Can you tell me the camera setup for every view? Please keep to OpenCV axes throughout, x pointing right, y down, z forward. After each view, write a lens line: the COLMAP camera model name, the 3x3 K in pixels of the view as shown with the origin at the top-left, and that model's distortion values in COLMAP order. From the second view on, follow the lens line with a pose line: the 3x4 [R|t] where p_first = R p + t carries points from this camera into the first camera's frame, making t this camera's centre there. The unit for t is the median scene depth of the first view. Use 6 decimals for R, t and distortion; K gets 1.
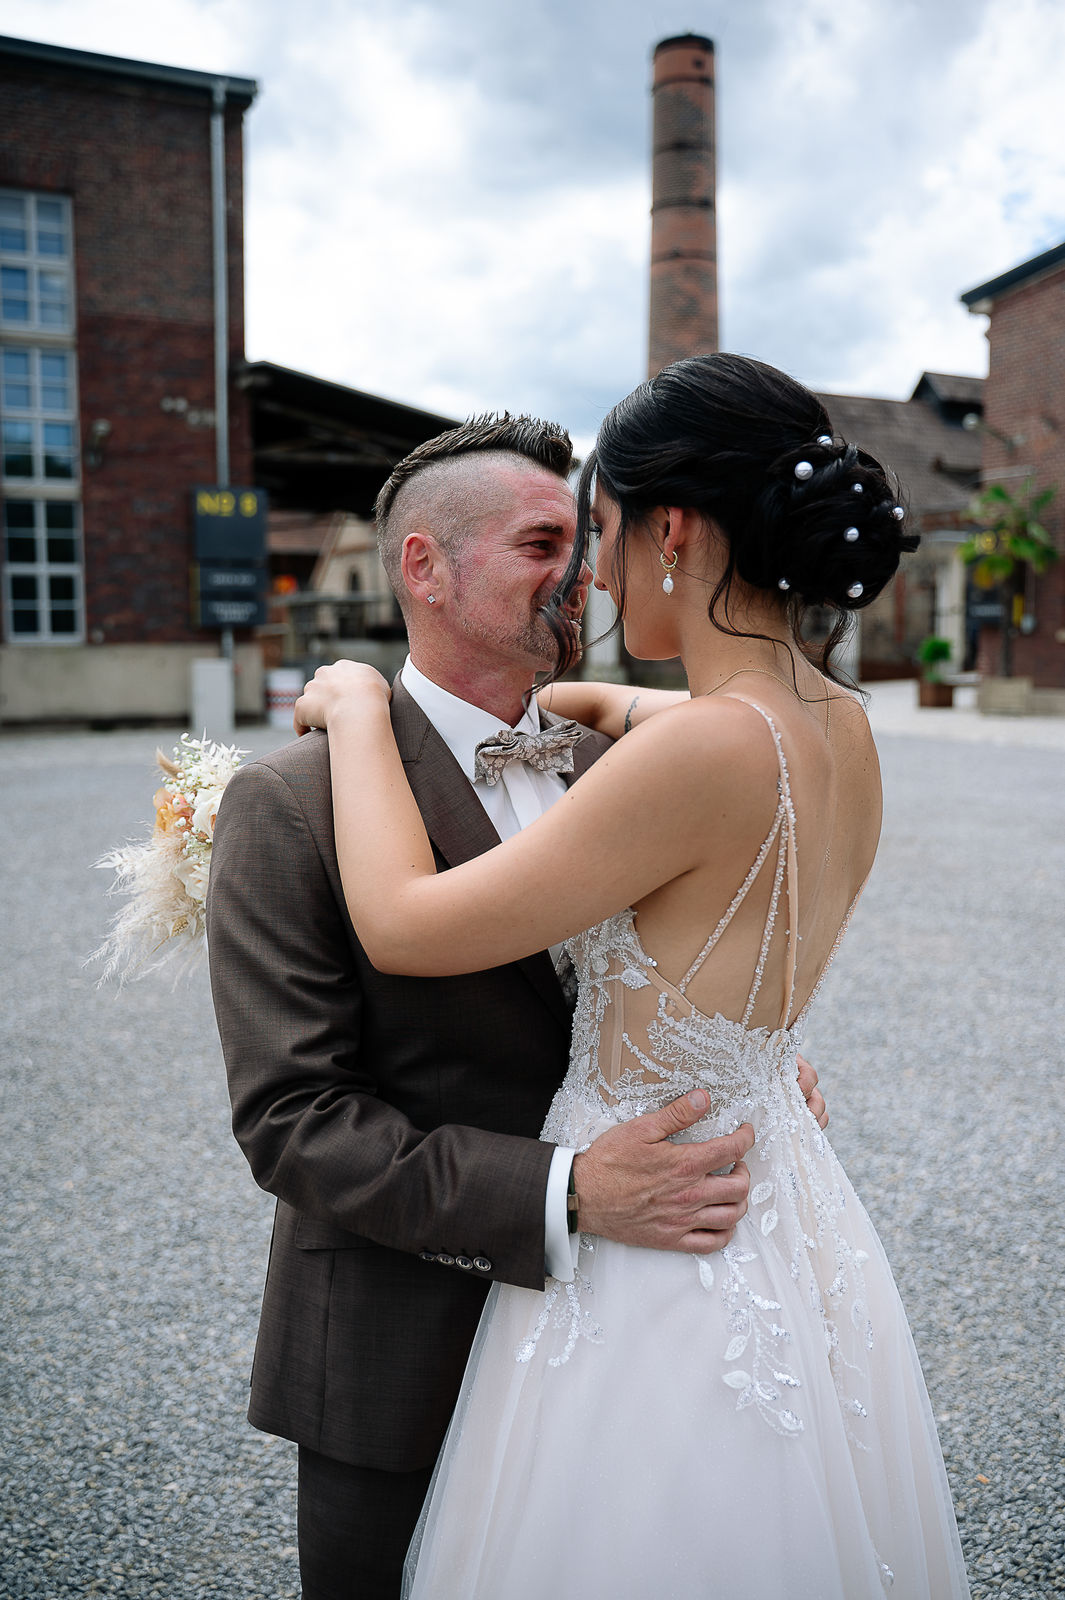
lens RADIAL K [[1504.6, 0, 534.3], [0, 1504.6, 804.1], [0, 0, 1]] dist [-0.052785, 0.000000]
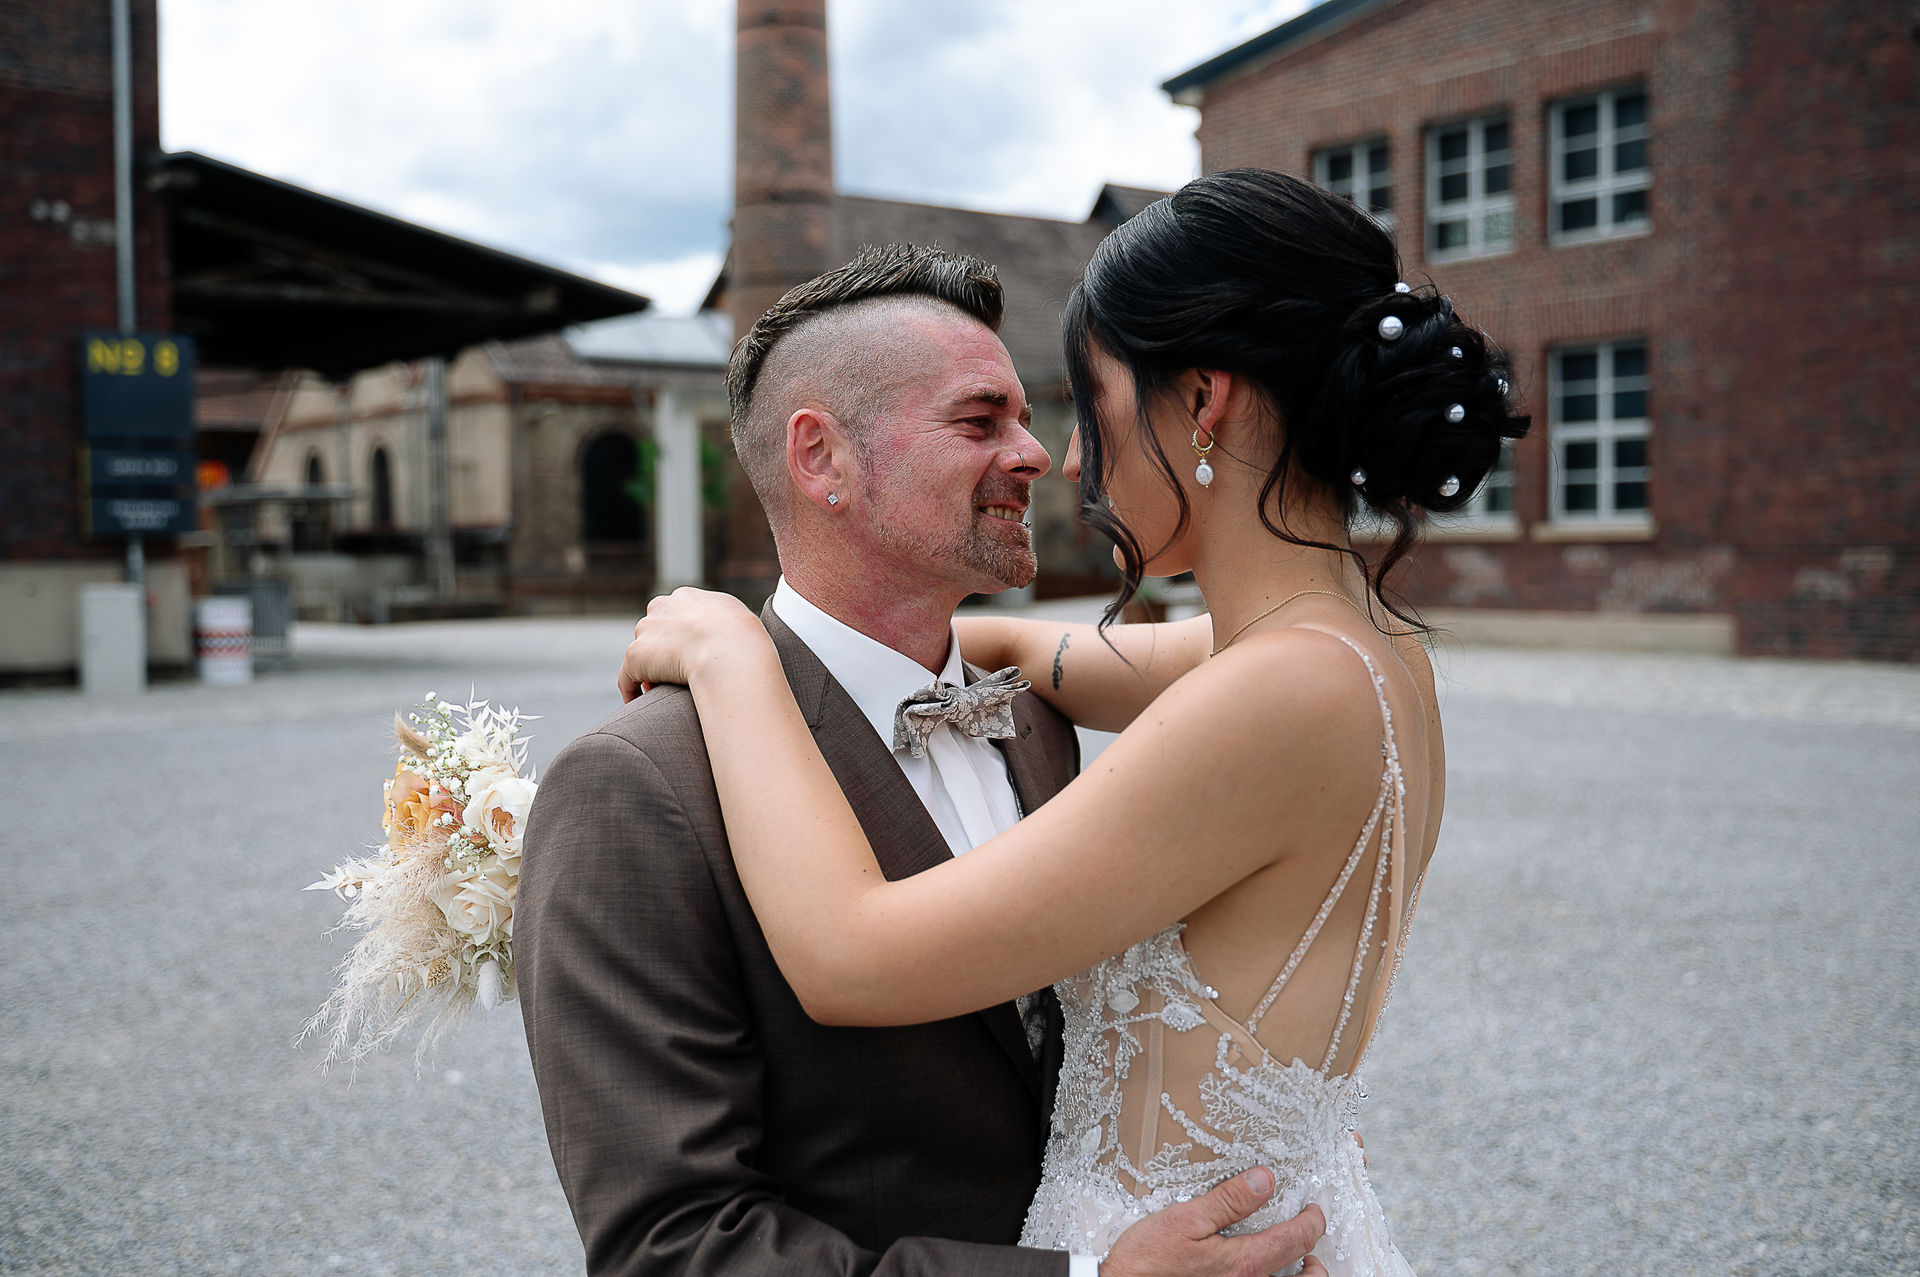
lens RADIAL K [[2117.6, 0, 946.7], [0, 2117.6, 656.0], [0, 0, 1]] dist [-0.026617, 0.000000]
pose [[0.984148, -0.017330, 0.176499, -0.194429], [0.027687, 0.998025, -0.056387, -0.002994], [-0.175173, 0.060380, 0.982684, 0.003817]]
